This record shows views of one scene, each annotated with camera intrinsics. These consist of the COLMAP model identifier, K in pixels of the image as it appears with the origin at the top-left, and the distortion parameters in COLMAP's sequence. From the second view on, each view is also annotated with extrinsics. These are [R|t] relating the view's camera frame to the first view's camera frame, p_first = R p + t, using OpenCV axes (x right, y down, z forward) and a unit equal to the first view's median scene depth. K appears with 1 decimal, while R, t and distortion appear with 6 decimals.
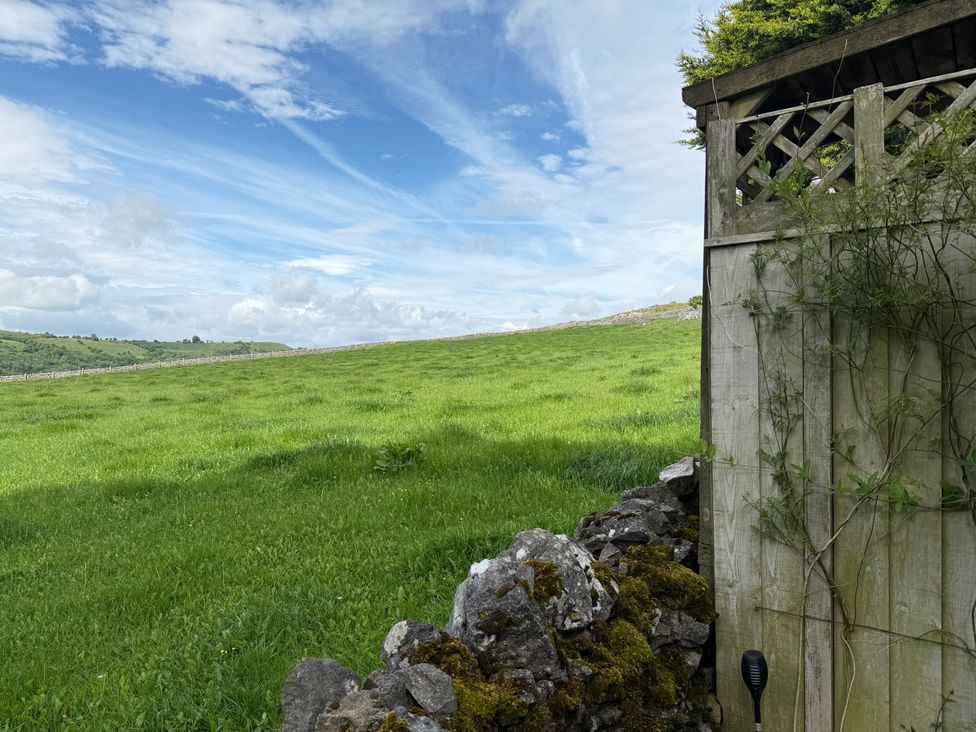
lens RADIAL K [[676.6, 0, 488.0], [0, 676.6, 366.0], [0, 0, 1]] dist [-0.031152, -0.001071]
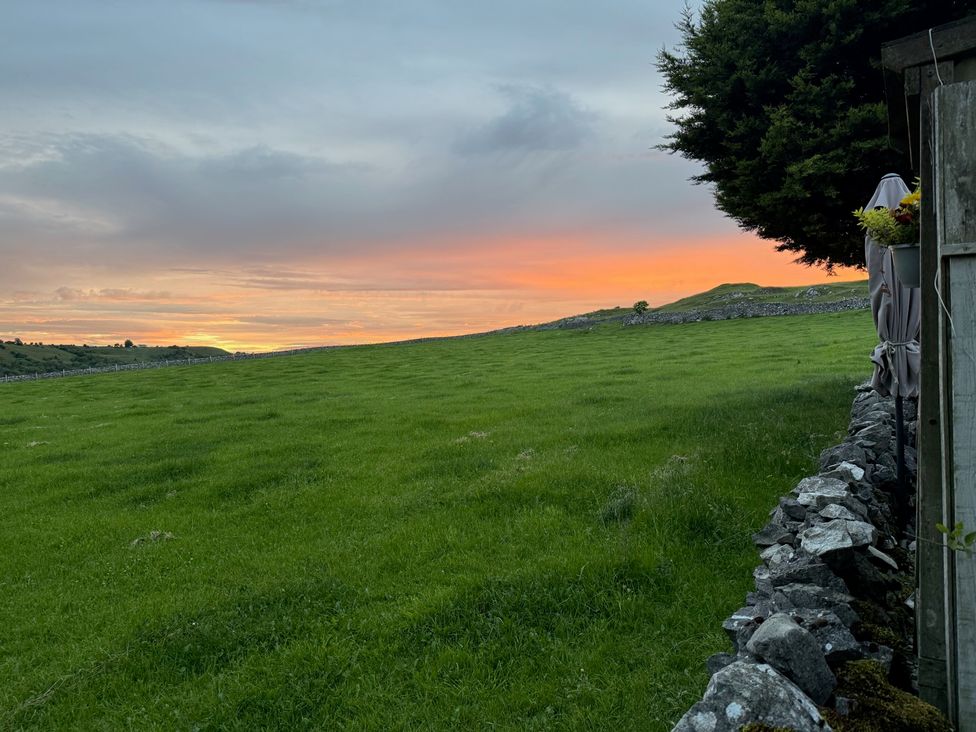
lens RADIAL K [[676.6, 0, 488.0], [0, 676.6, 366.0], [0, 0, 1]] dist [-0.031152, -0.001071]
pose [[0.996662, -0.004886, 0.081497, -0.219939], [0.005421, 0.999965, -0.006338, -0.054648], [-0.081463, 0.006759, 0.996653, 0.315648]]
